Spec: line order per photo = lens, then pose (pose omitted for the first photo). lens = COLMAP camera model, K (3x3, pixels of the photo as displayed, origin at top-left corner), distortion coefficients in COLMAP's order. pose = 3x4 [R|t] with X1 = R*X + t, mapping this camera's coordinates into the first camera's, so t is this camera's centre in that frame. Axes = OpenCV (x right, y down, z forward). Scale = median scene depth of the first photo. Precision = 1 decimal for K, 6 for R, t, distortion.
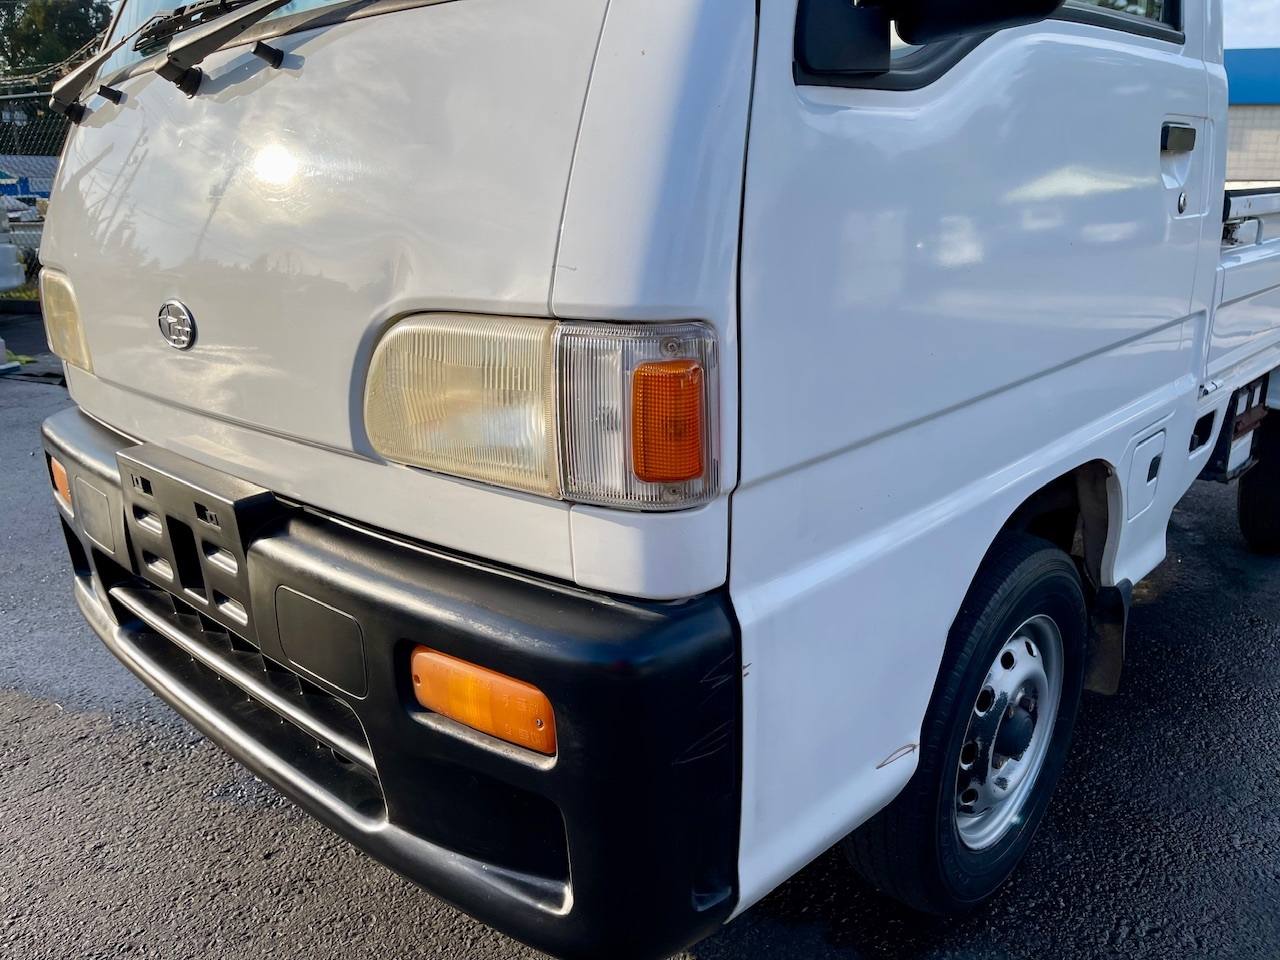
lens RADIAL K [[973.5, 0, 643.3], [0, 973.5, 481.3], [0, 0, 1]] dist [0.066729, -0.098324]
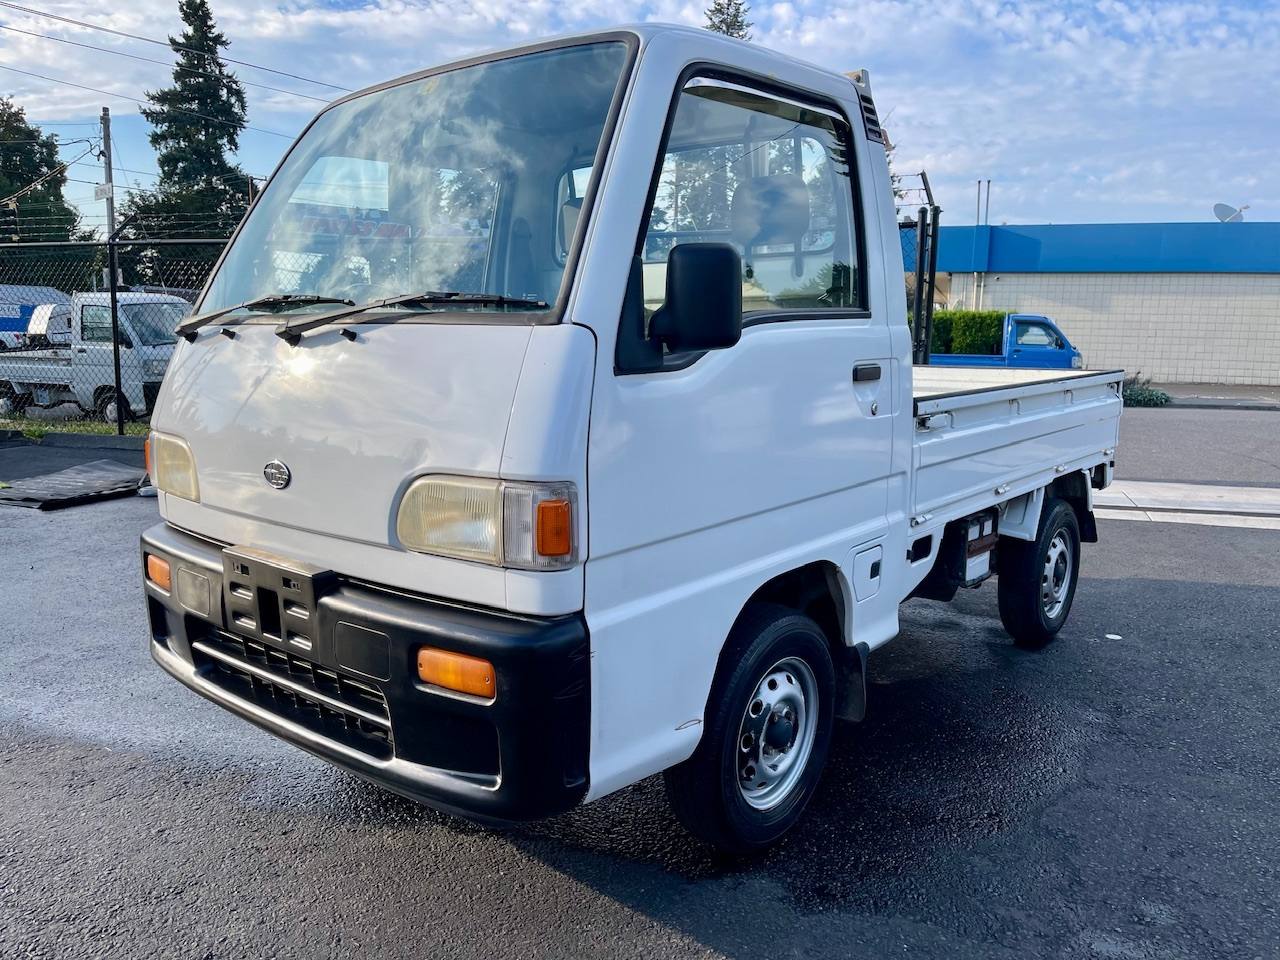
lens RADIAL K [[973.5, 0, 648.4], [0, 973.5, 470.7], [0, 0, 1]] dist [0.066729, -0.098324]
pose [[0.996796, 0.016254, 0.078323, 0.043745], [-0.004818, 0.989561, -0.144037, 0.084148], [-0.079847, 0.143198, 0.986468, -0.794877]]
